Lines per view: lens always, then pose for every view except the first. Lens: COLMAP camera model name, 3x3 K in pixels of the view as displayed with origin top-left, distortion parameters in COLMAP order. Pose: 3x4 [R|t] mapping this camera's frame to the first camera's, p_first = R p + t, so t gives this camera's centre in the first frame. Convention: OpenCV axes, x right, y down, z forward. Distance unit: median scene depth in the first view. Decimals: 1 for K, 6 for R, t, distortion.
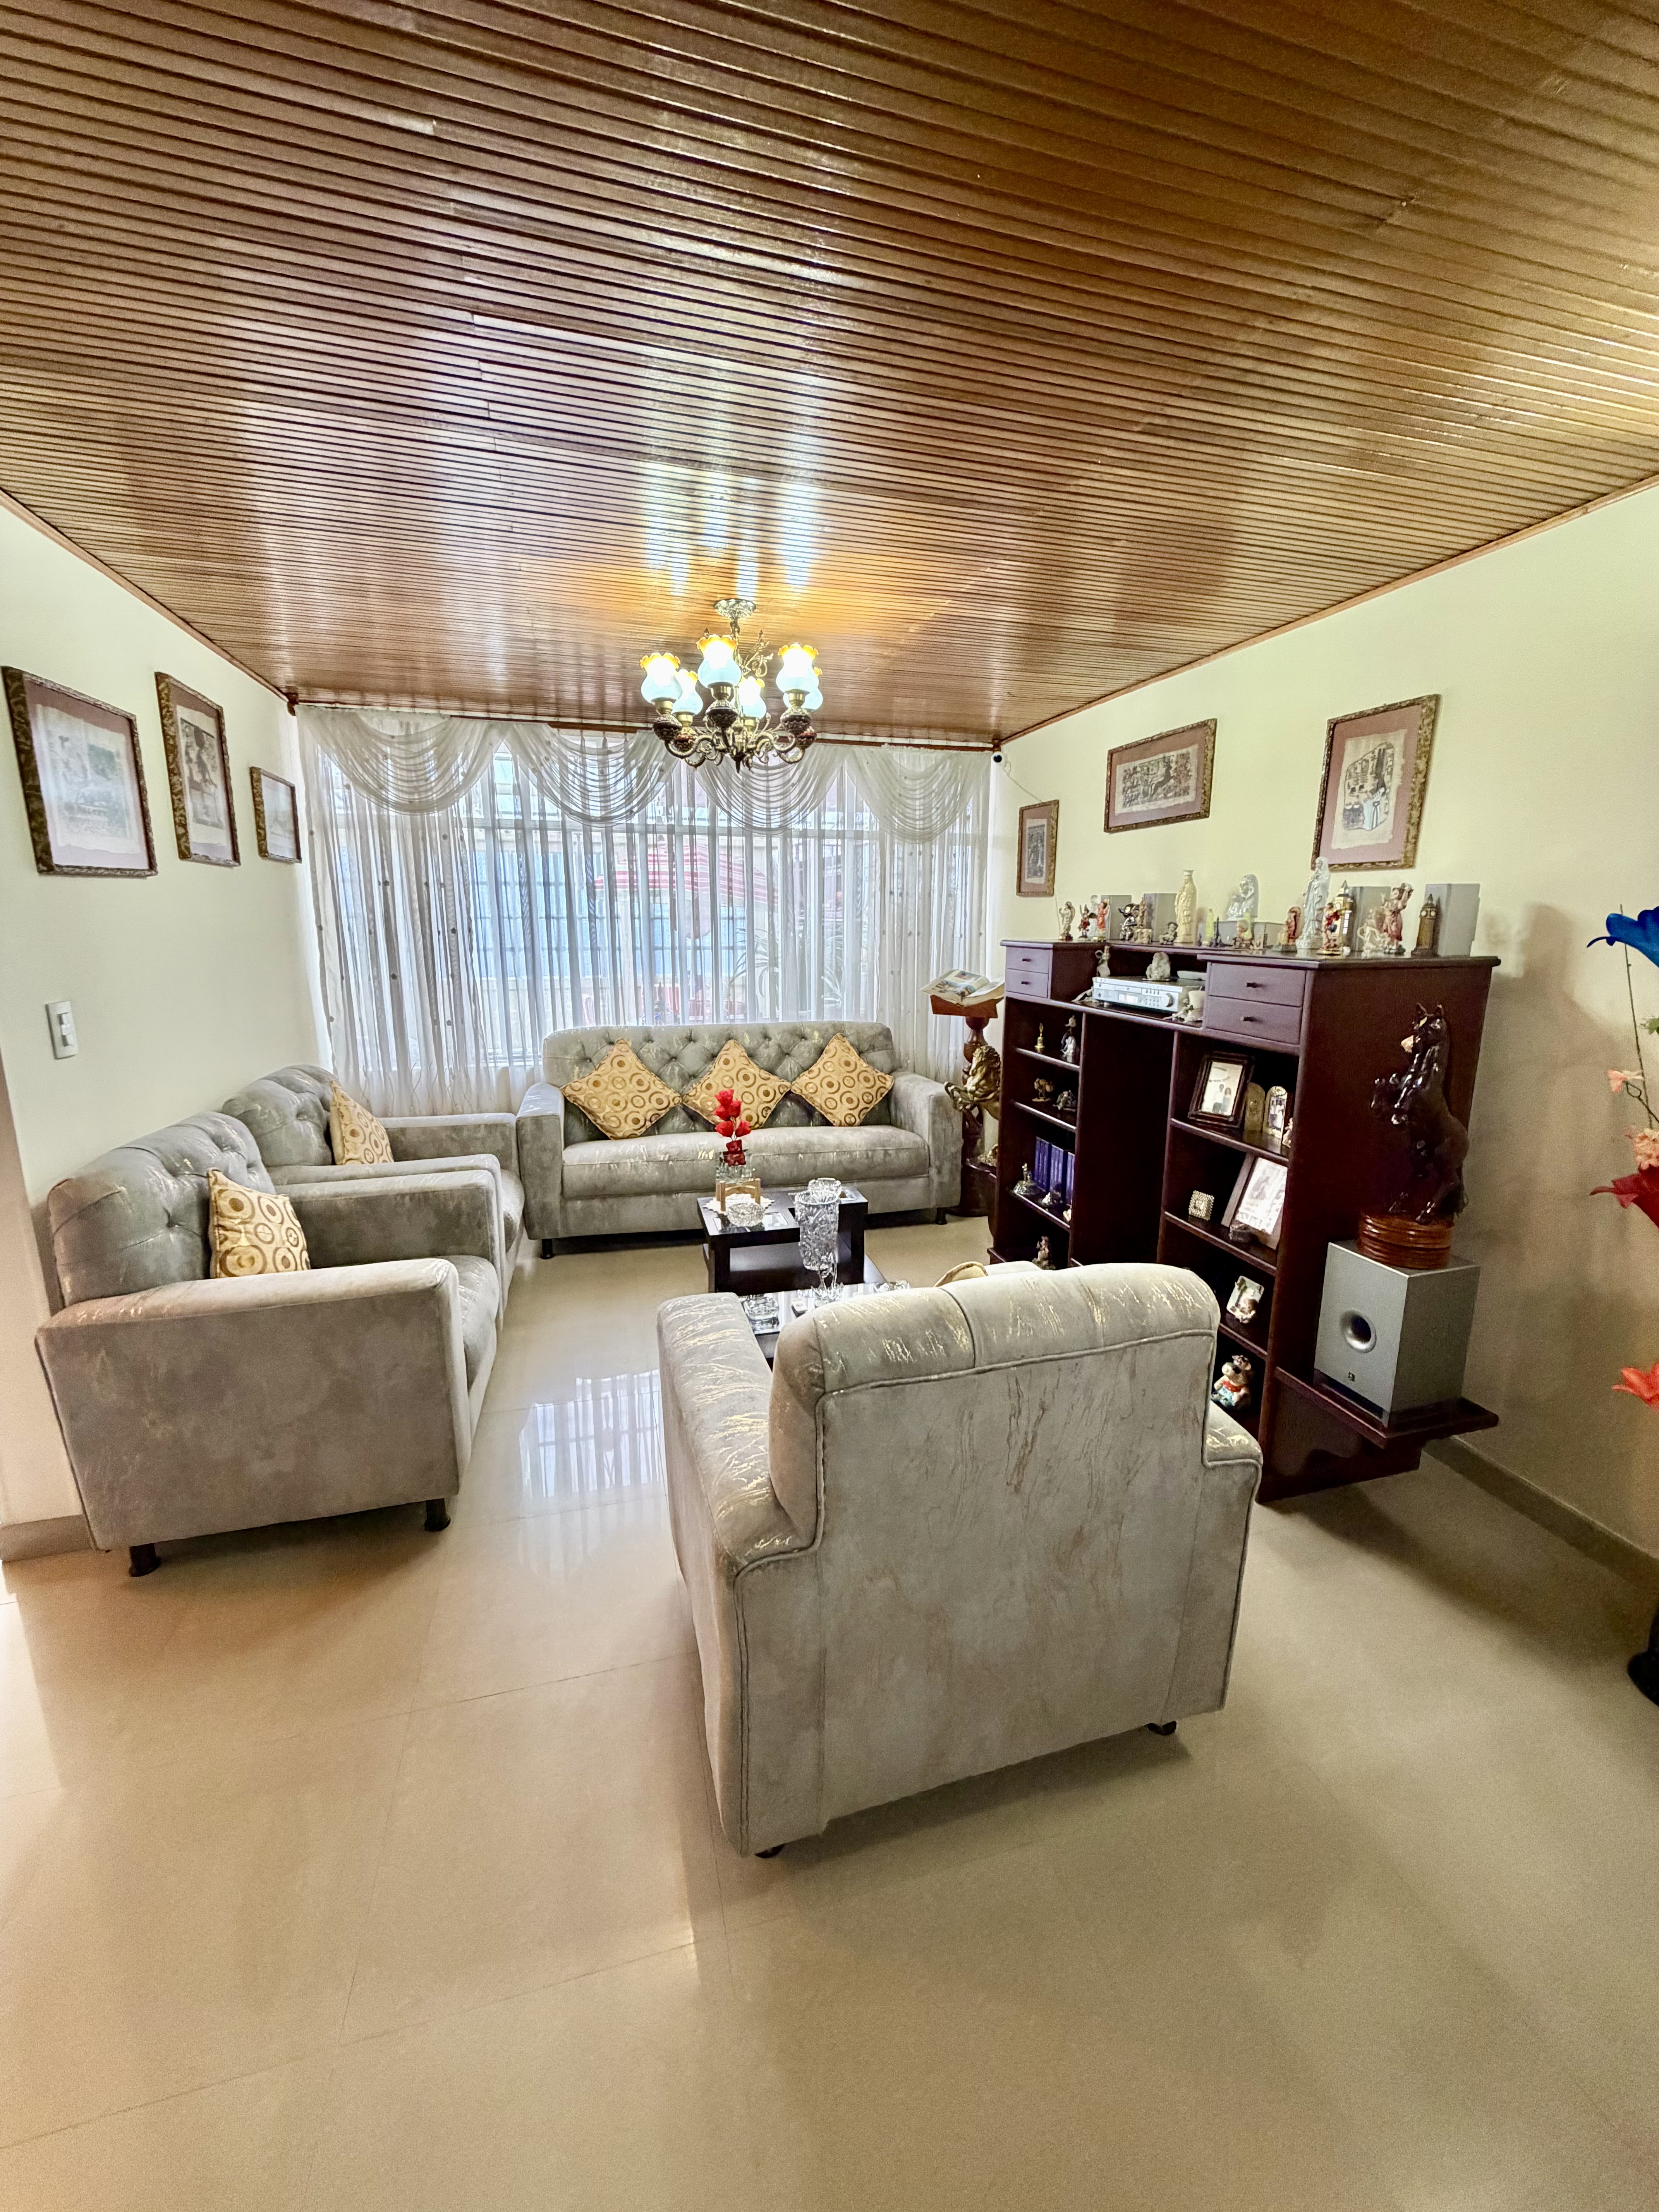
lens RADIAL K [[882.2, 0, 833.8], [0, 882.2, 1098.8], [0, 0, 1]] dist [0.000432, 0.000068]
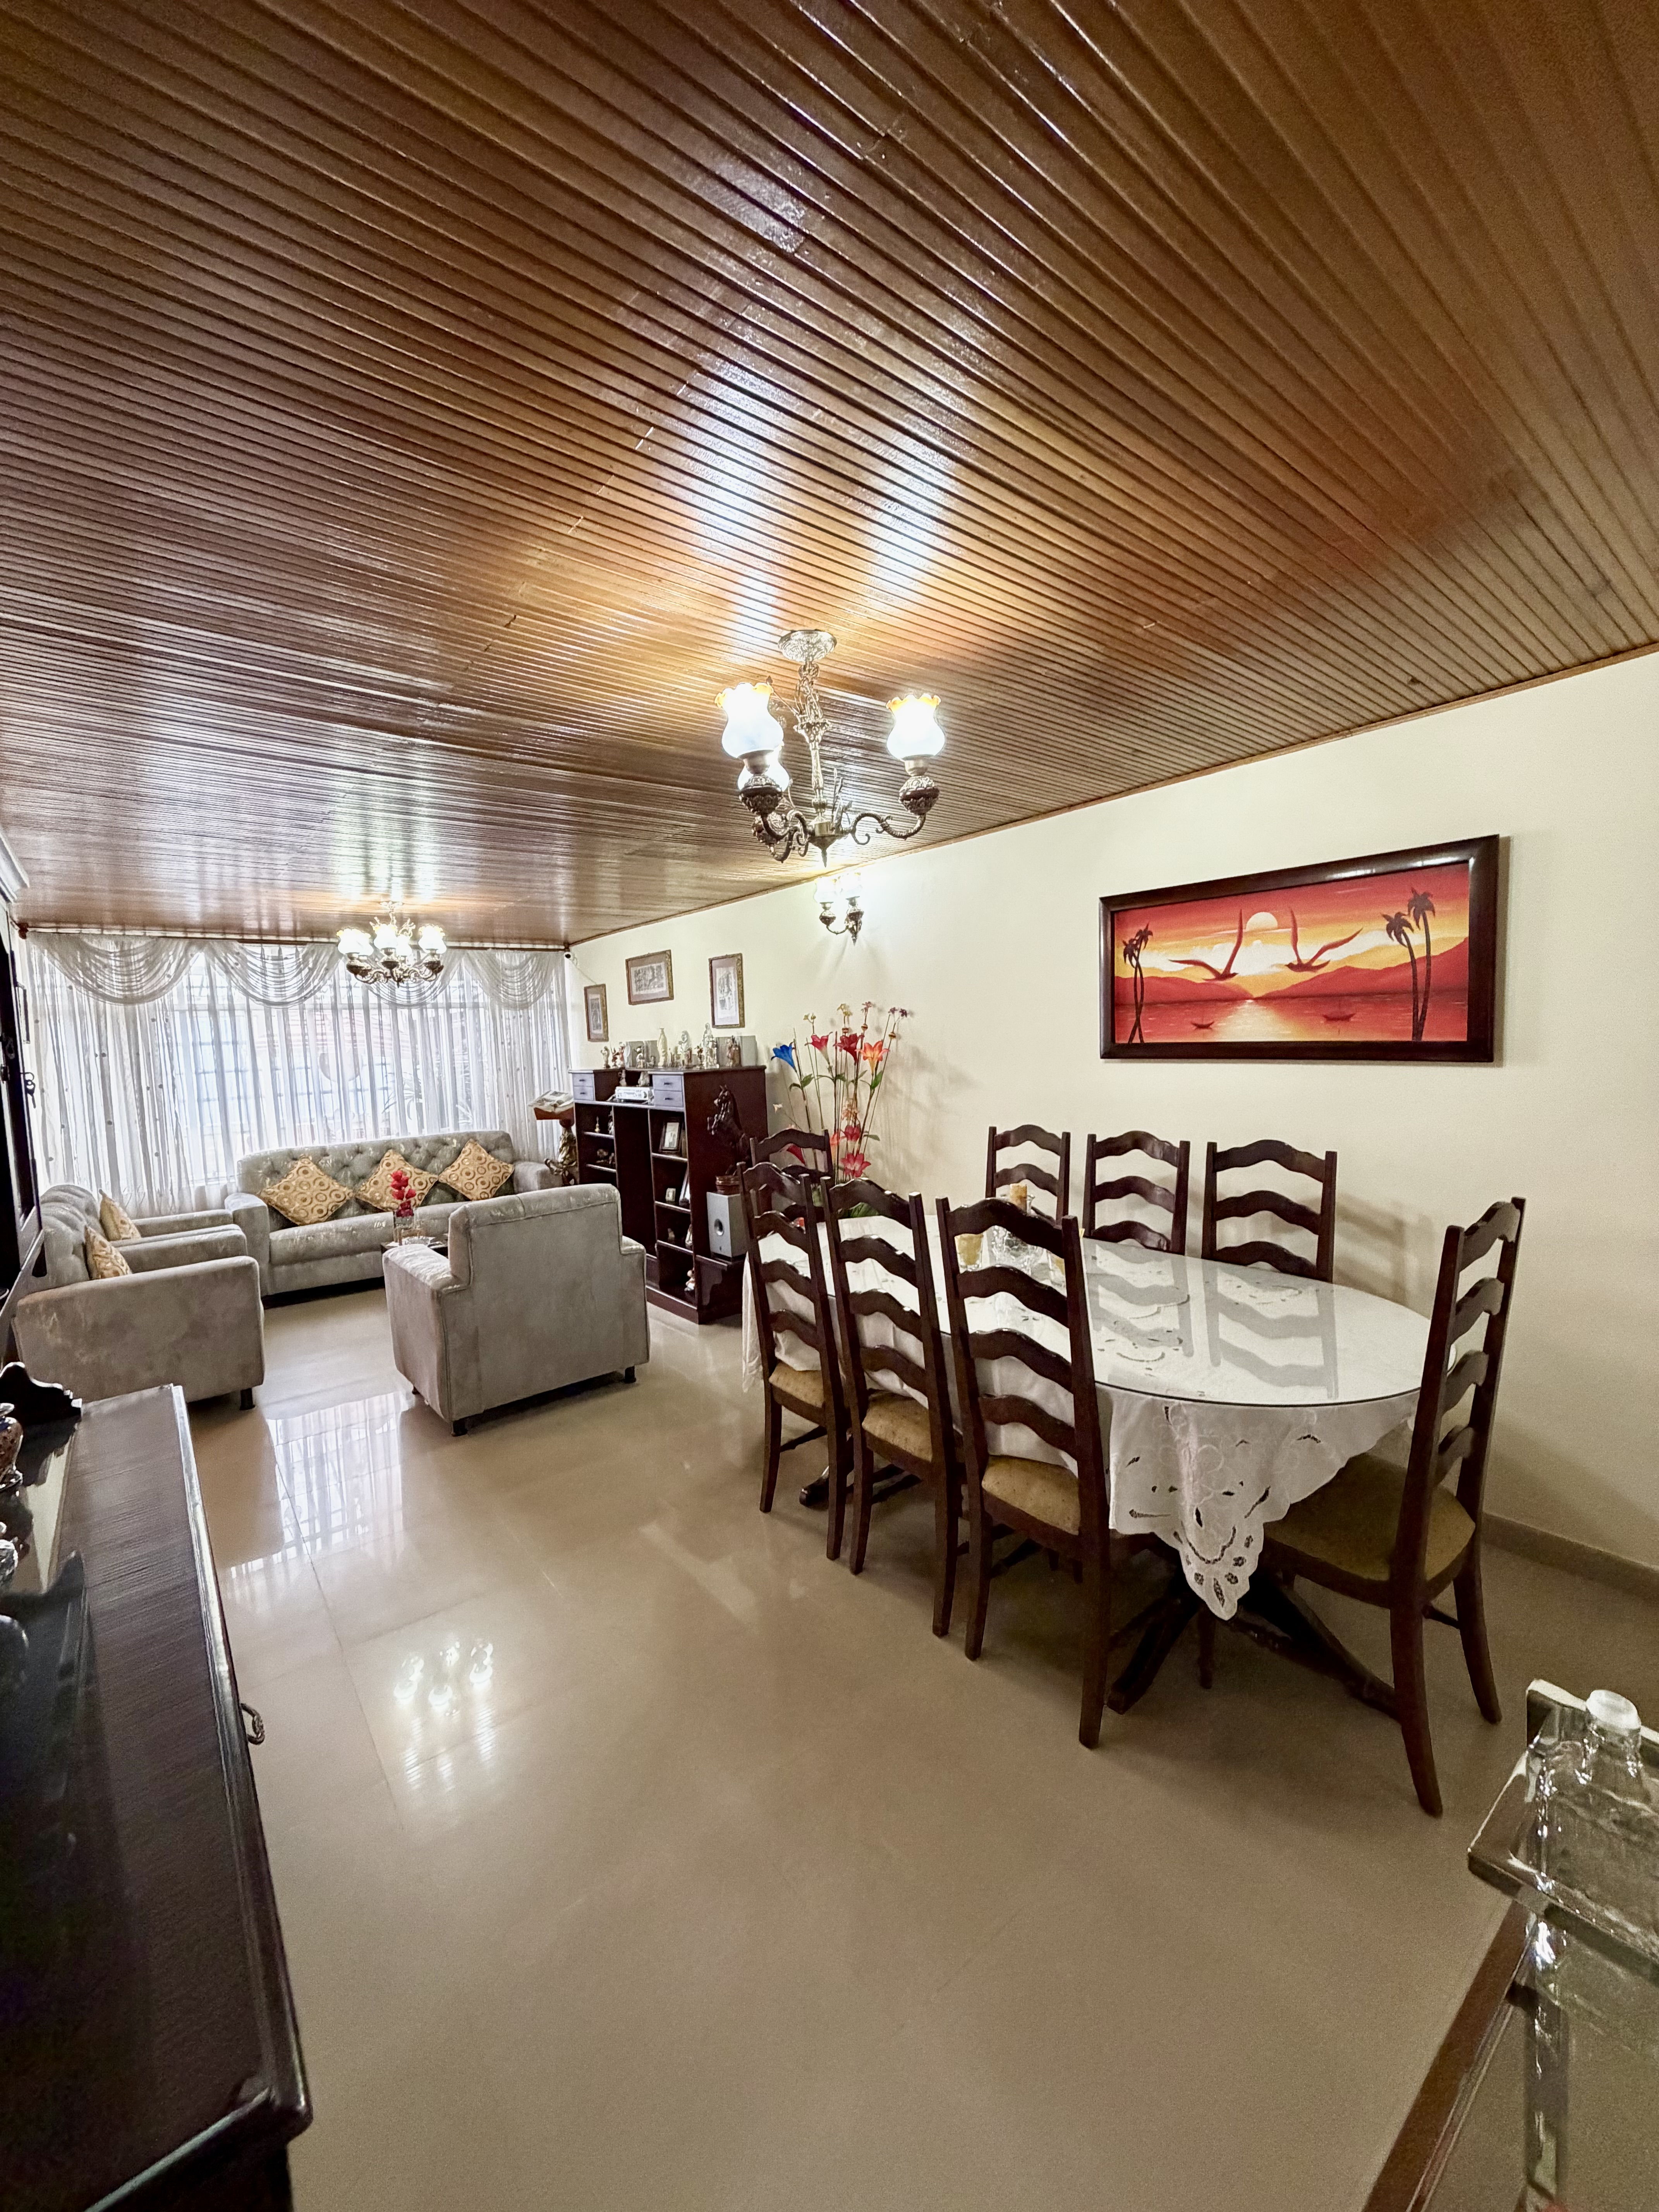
lens RADIAL K [[882.2, 0, 833.8], [0, 882.2, 1098.8], [0, 0, 1]] dist [0.000432, 0.000068]
pose [[0.920966, -0.070001, 0.383302, 0.003024], [0.124084, 0.985205, -0.118214, 0.120564], [-0.369356, 0.156433, 0.916027, -0.639681]]
